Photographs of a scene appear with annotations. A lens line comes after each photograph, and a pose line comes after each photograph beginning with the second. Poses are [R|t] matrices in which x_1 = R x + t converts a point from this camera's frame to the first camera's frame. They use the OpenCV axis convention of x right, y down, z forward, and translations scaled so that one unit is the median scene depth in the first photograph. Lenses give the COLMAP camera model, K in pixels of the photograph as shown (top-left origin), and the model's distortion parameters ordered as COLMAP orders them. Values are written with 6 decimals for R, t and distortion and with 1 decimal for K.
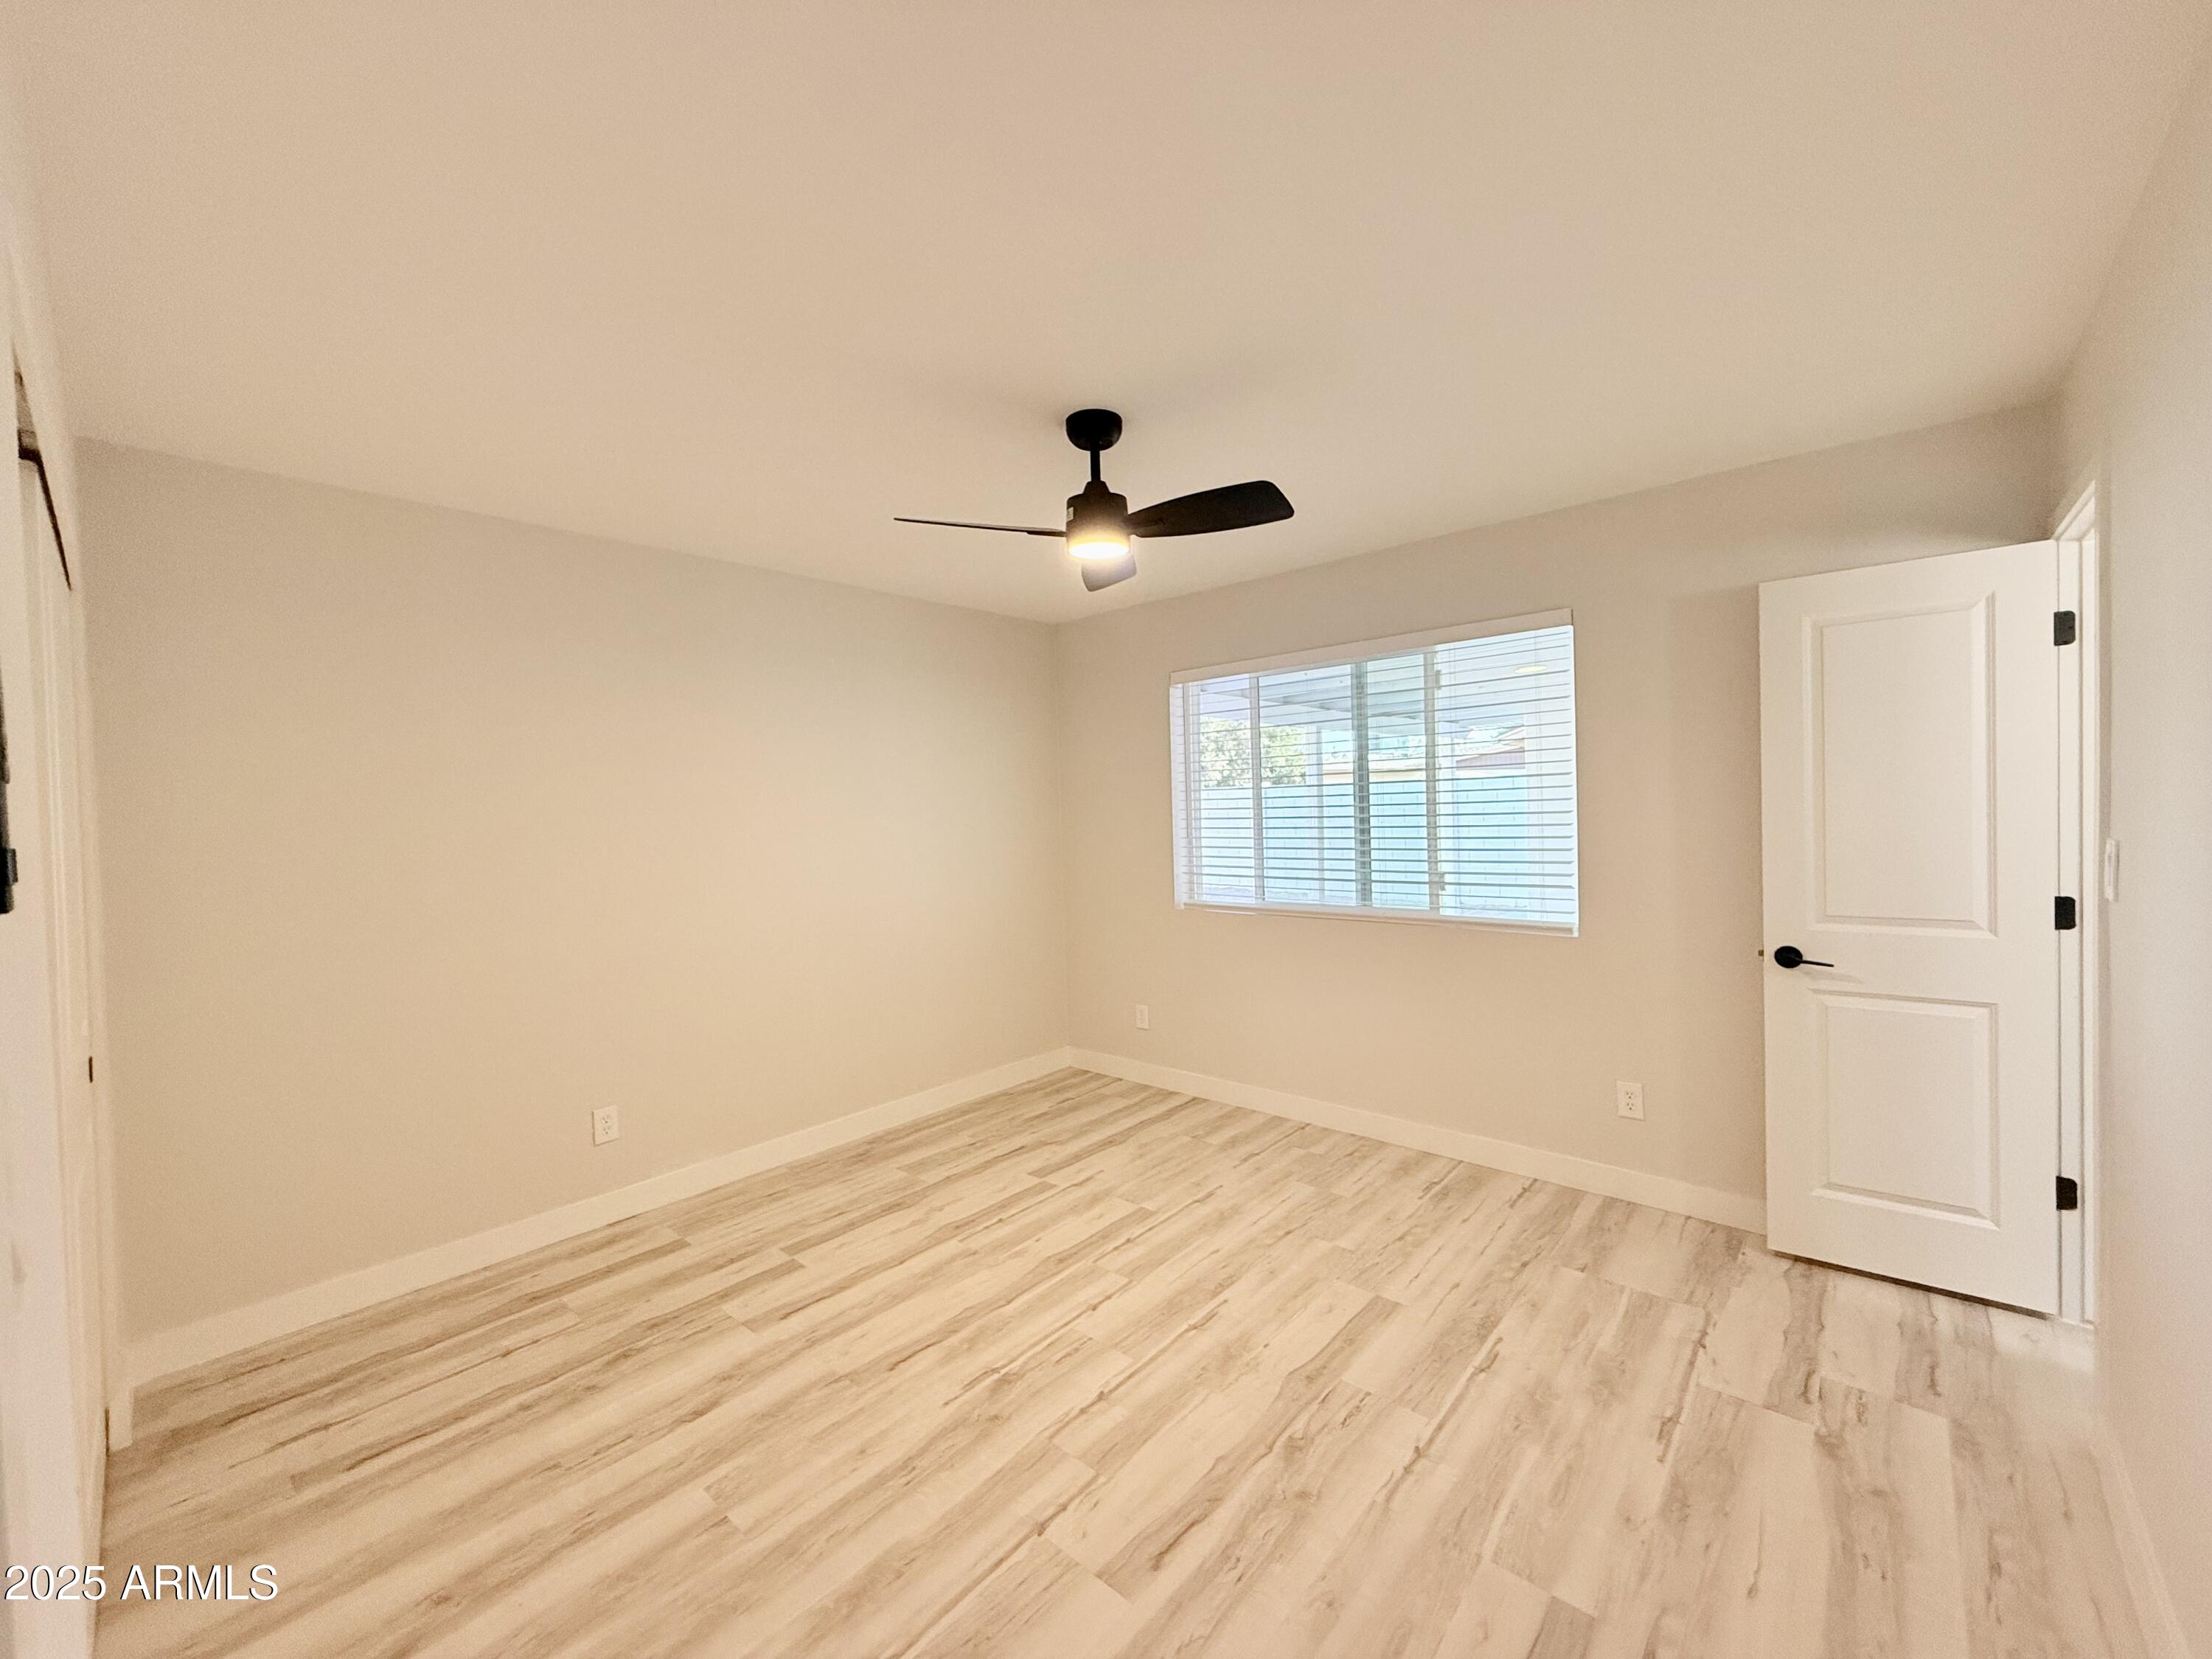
lens RADIAL K [[882.0, 0, 1099.5], [0, 882.0, 827.3], [0, 0, 1]] dist [0.000950, 0.000176]
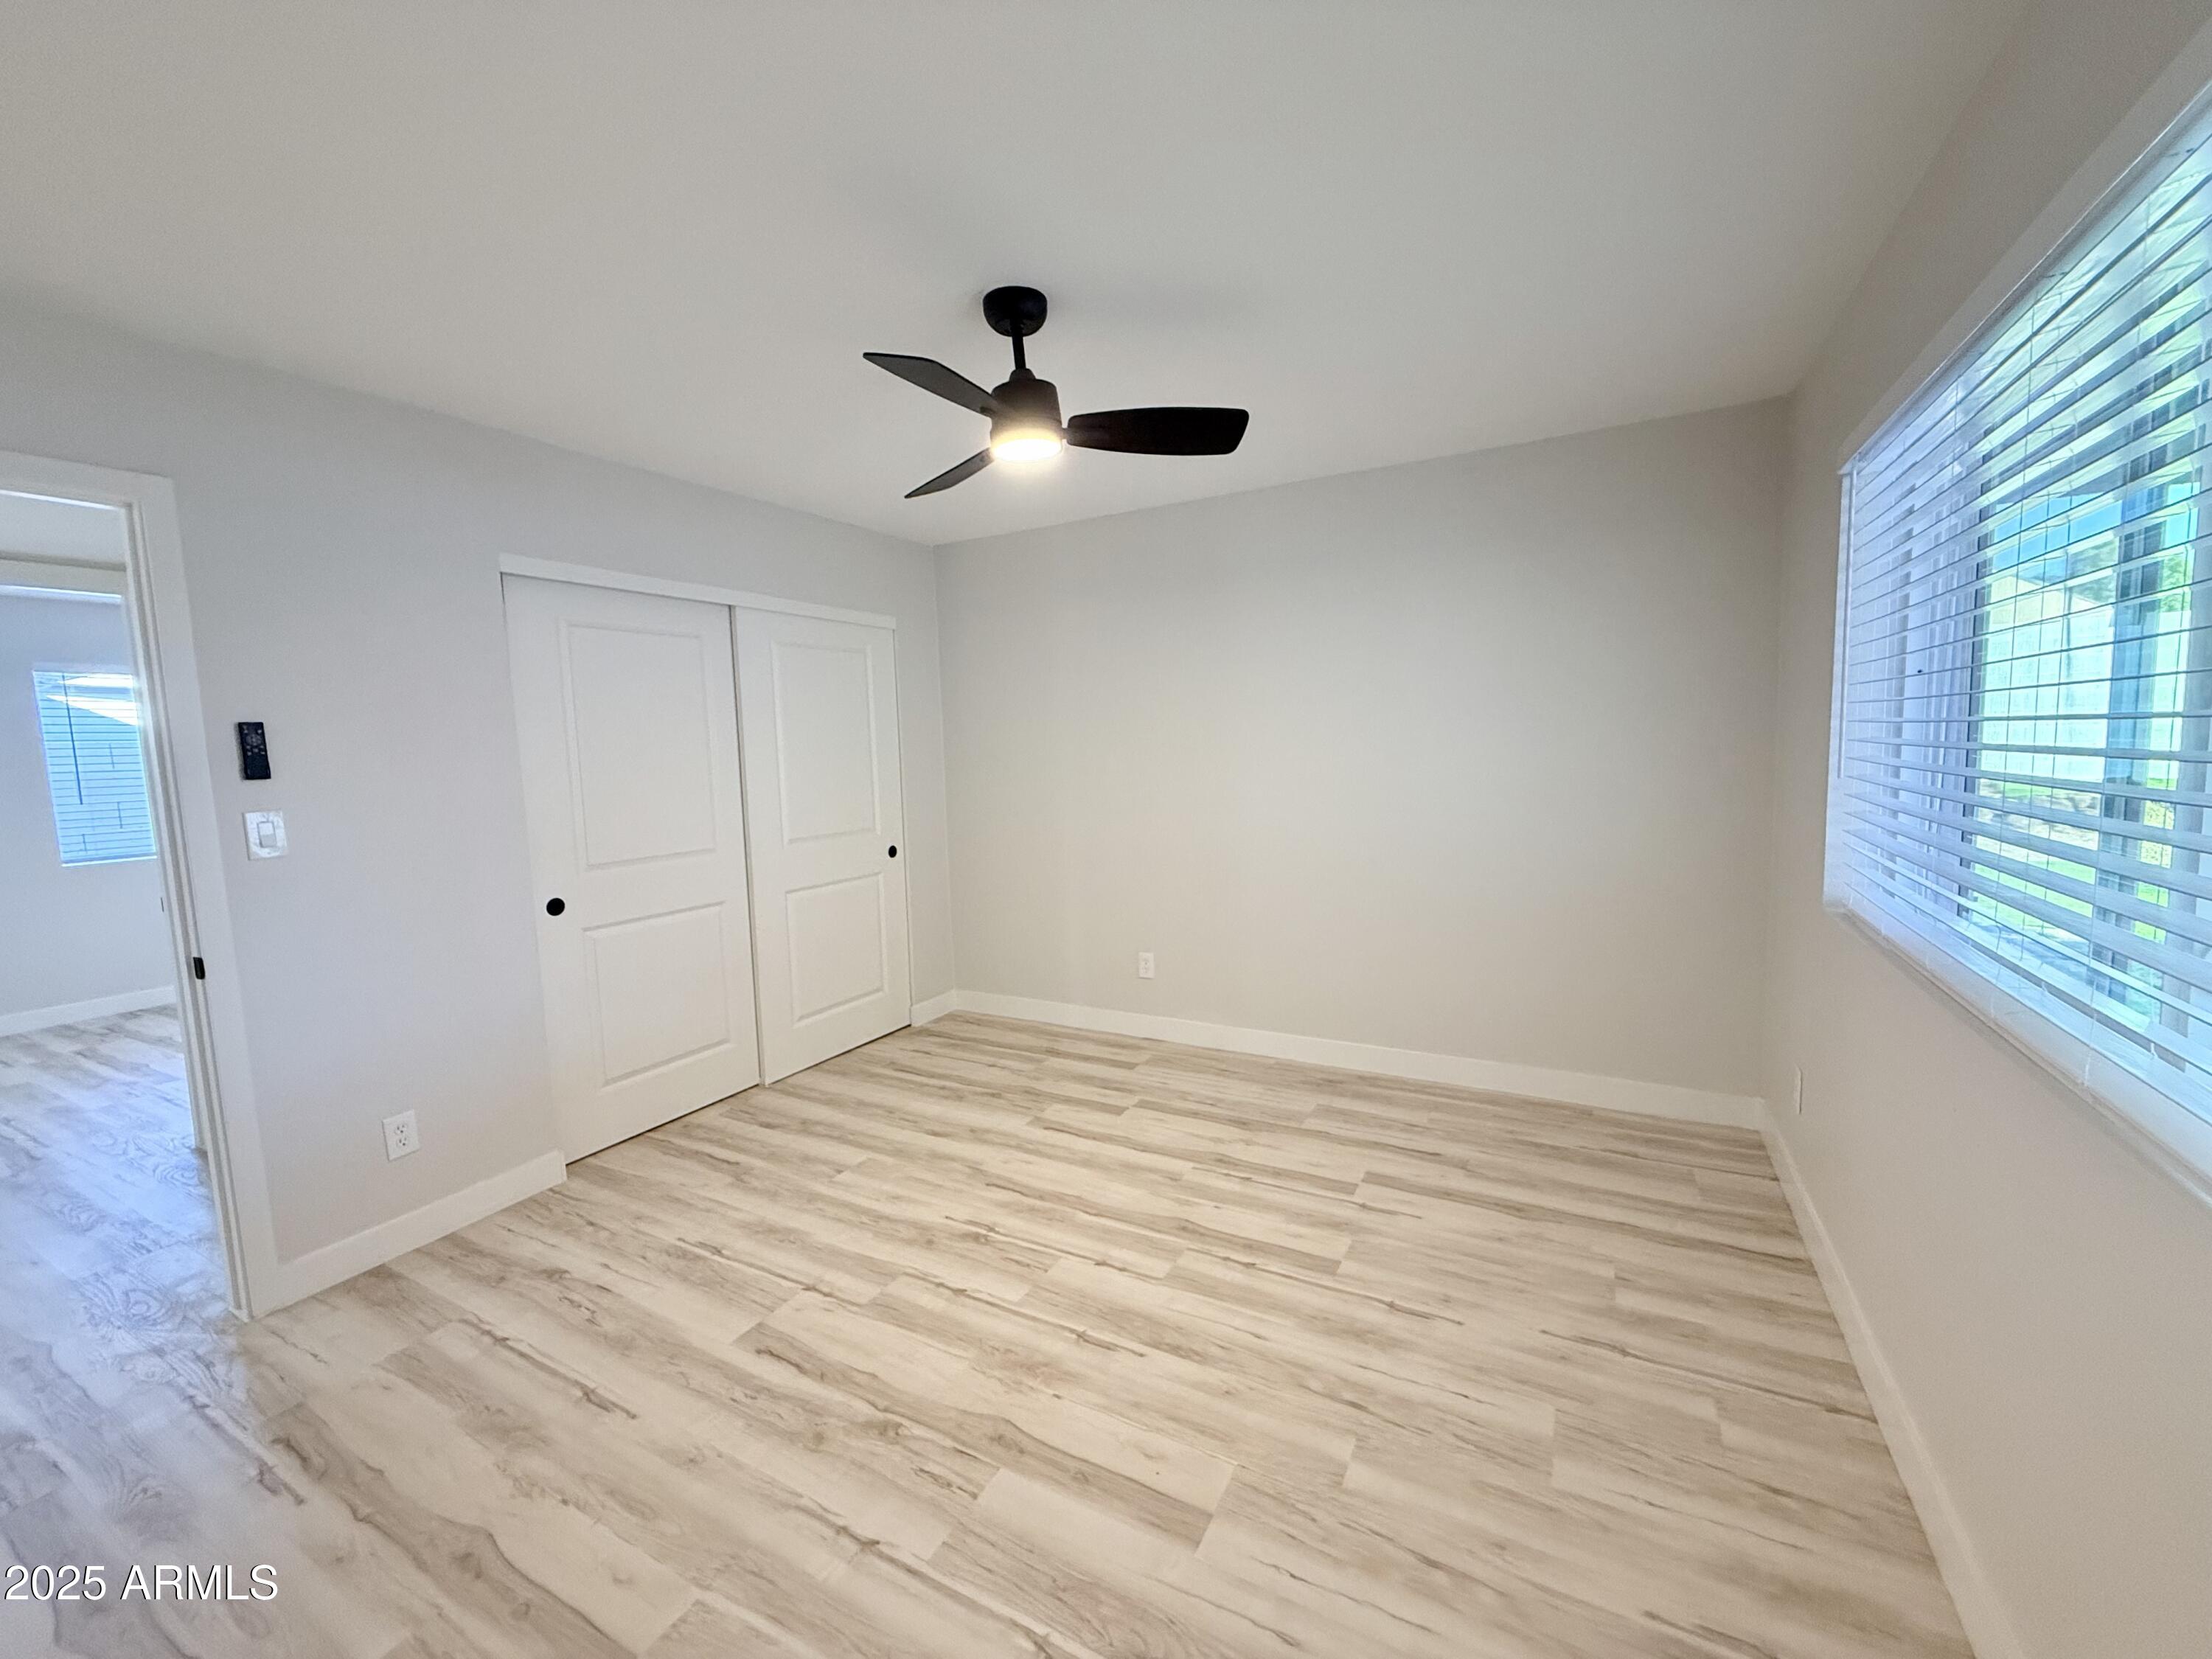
lens RADIAL K [[882.0, 0, 1099.5], [0, 882.0, 827.3], [0, 0, 1]] dist [0.000950, 0.000176]
pose [[0.221547, 0.116908, -0.968116, 0.803737], [0.005565, 0.992620, 0.121141, -0.037976], [0.975134, -0.032226, 0.219262, 0.748451]]
